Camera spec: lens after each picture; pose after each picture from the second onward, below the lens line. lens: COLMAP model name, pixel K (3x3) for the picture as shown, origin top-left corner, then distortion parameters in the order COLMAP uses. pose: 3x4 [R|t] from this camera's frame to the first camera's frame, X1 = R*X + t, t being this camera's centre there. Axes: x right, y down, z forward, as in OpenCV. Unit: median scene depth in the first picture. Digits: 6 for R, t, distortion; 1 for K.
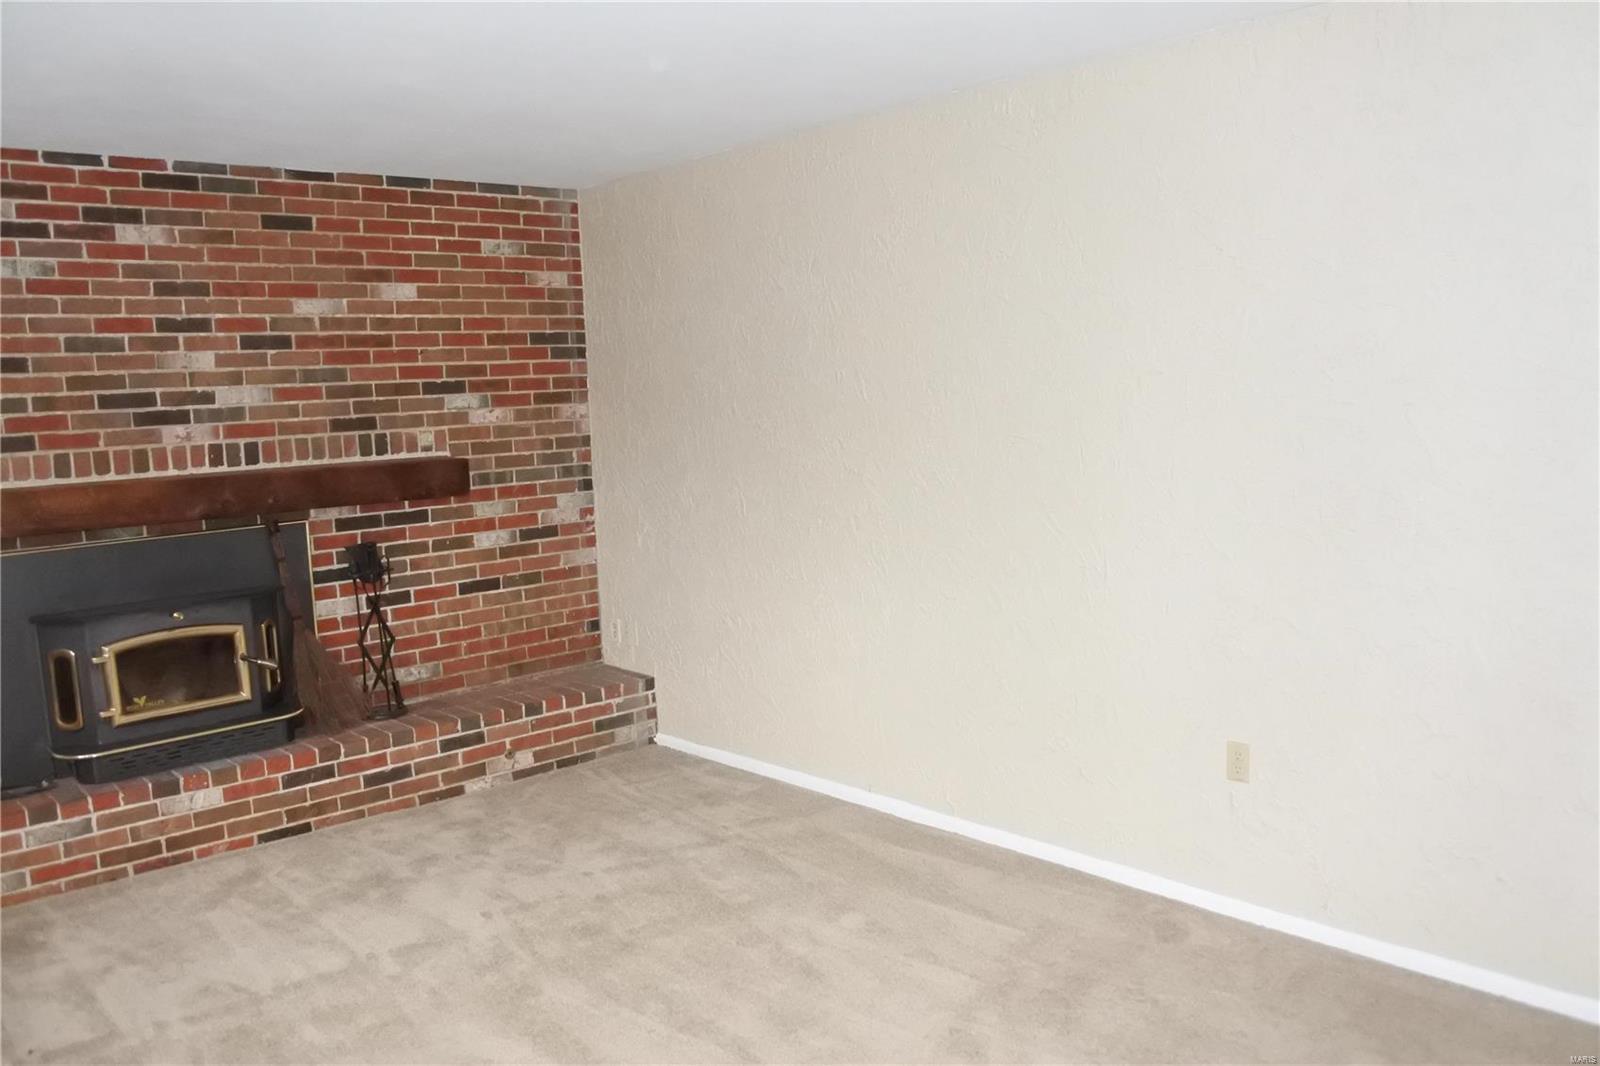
lens RADIAL K [[1245.9, 0, 809.1], [0, 1245.9, 539.6], [0, 0, 1]] dist [-0.126341, 0.068306]
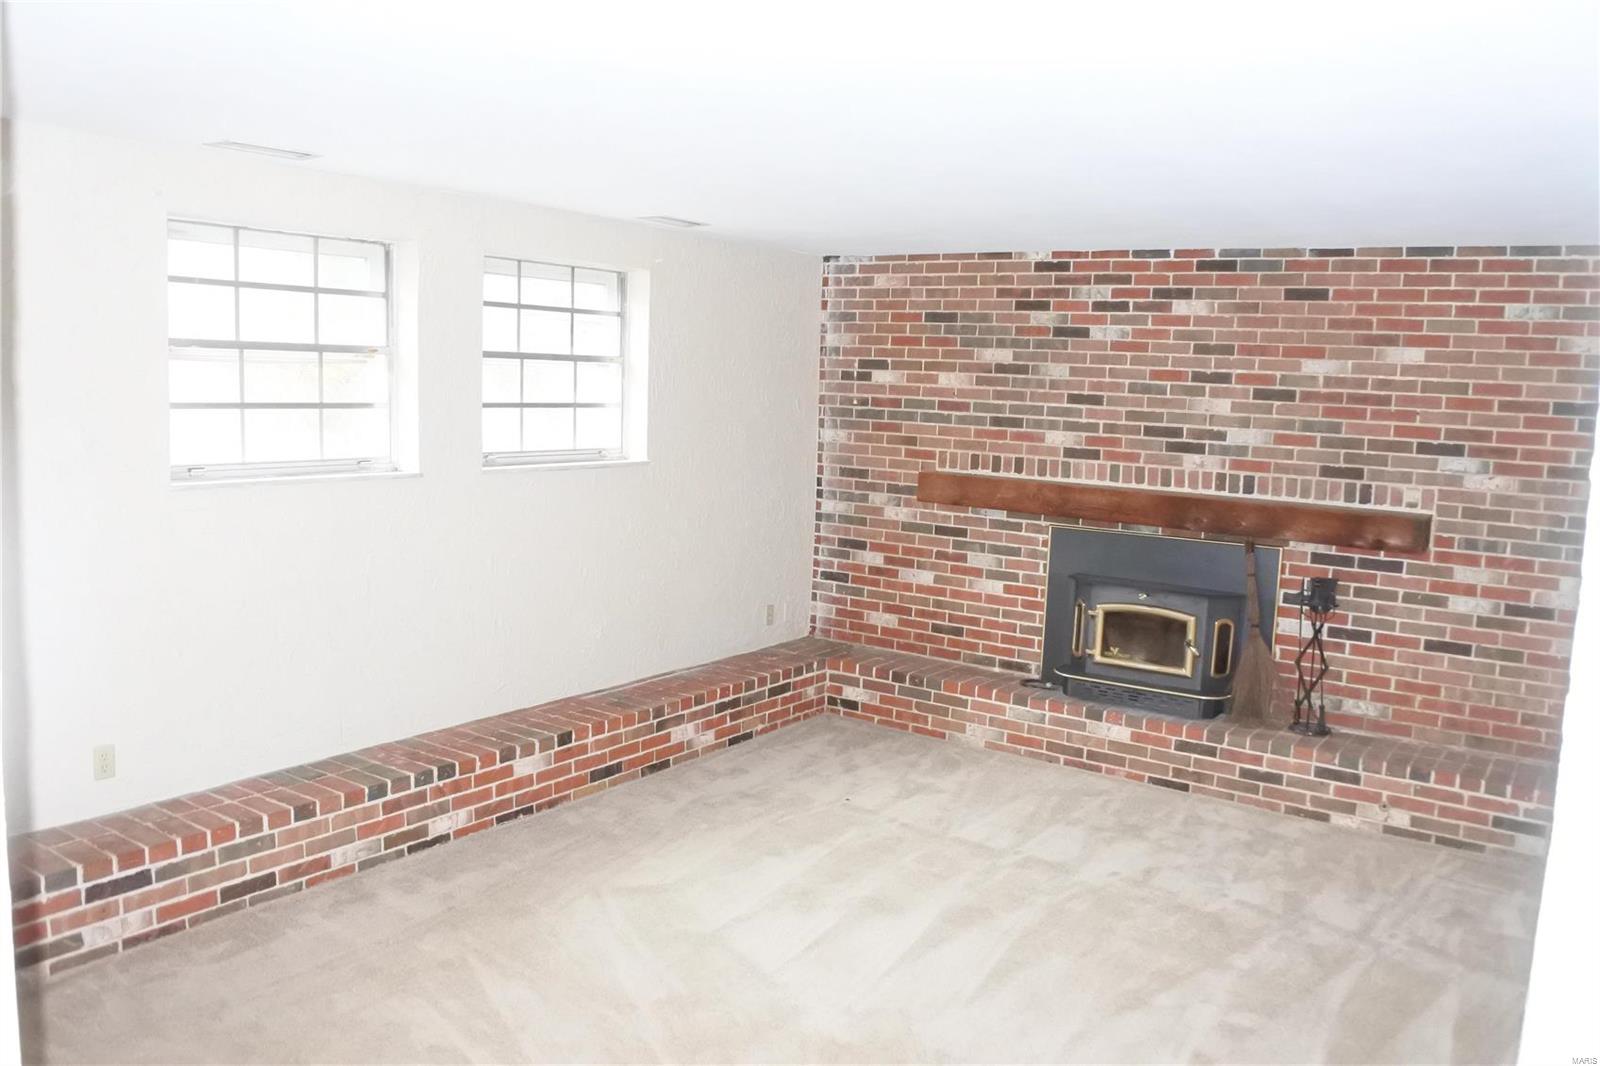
lens RADIAL K [[1245.9, 0, 804.1], [0, 1245.9, 537.8], [0, 0, 1]] dist [-0.126341, 0.068306]
pose [[0.217584, 0.167670, -0.961532, 0.625515], [-0.163314, 0.977500, 0.133498, -0.108604], [0.962282, 0.127984, 0.240071, 0.279365]]
